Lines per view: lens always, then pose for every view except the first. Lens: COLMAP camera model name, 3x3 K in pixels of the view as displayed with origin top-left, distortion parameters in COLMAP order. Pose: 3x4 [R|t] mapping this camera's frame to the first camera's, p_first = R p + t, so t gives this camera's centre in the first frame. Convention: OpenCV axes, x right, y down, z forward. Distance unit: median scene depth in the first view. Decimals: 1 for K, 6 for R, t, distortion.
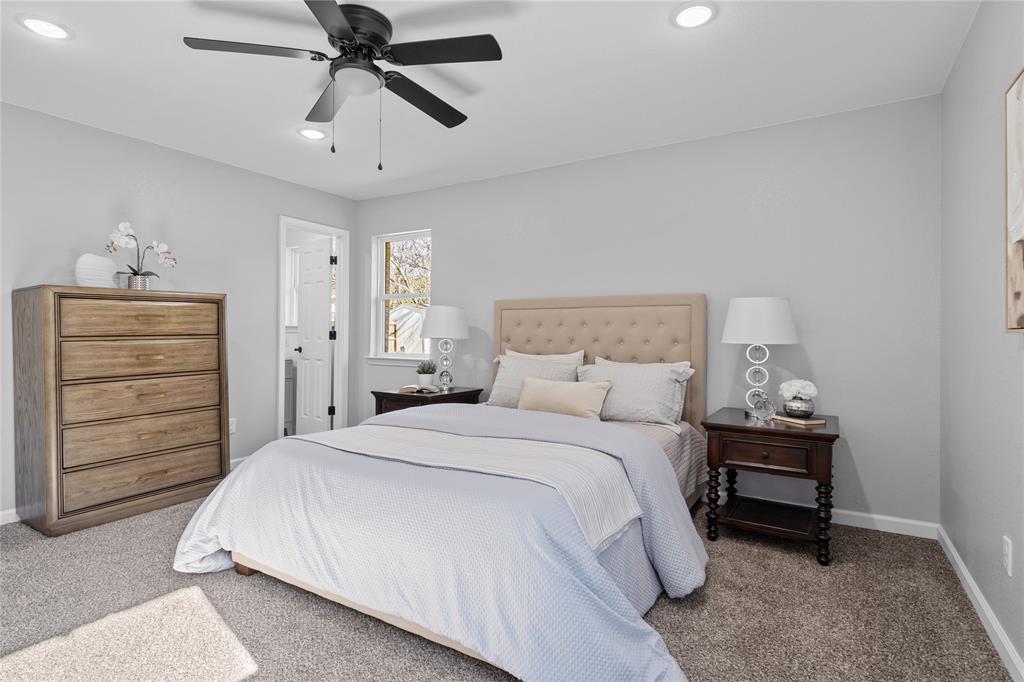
lens RADIAL K [[519.9, 0, 511.0], [0, 519.9, 338.6], [0, 0, 1]] dist [-0.025714, -0.000050]
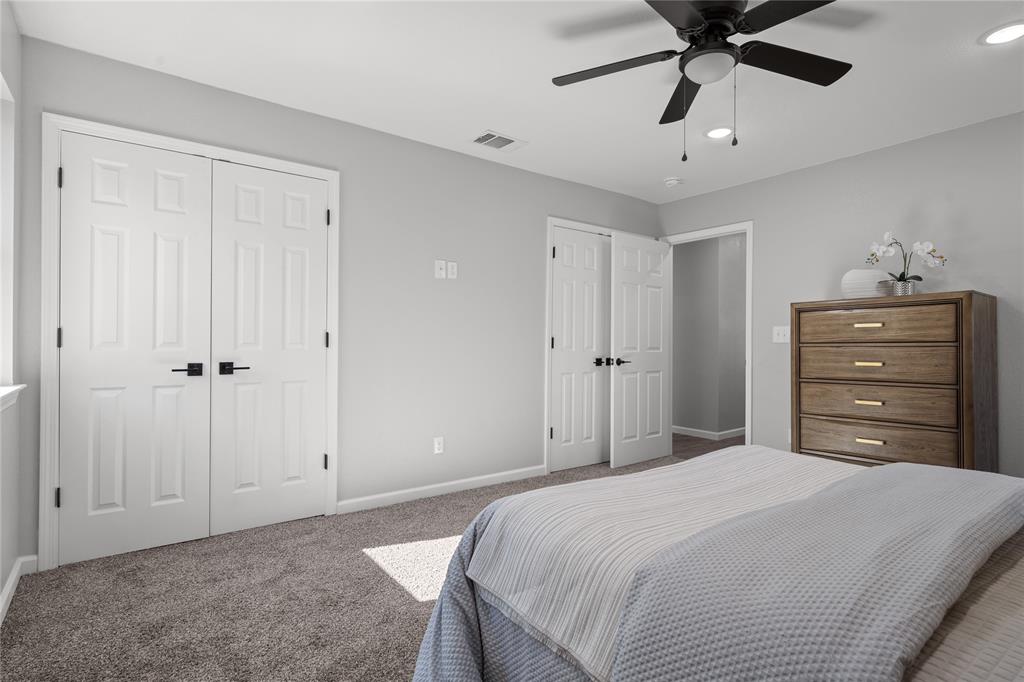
lens RADIAL K [[519.9, 0, 512.2], [0, 519.9, 340.0], [0, 0, 1]] dist [-0.025714, -0.000050]
pose [[-0.380369, -0.002554, -0.924831, 0.482284], [-0.008917, 0.999960, 0.000906, -0.005213], [0.924792, 0.008592, -0.380377, 0.710585]]
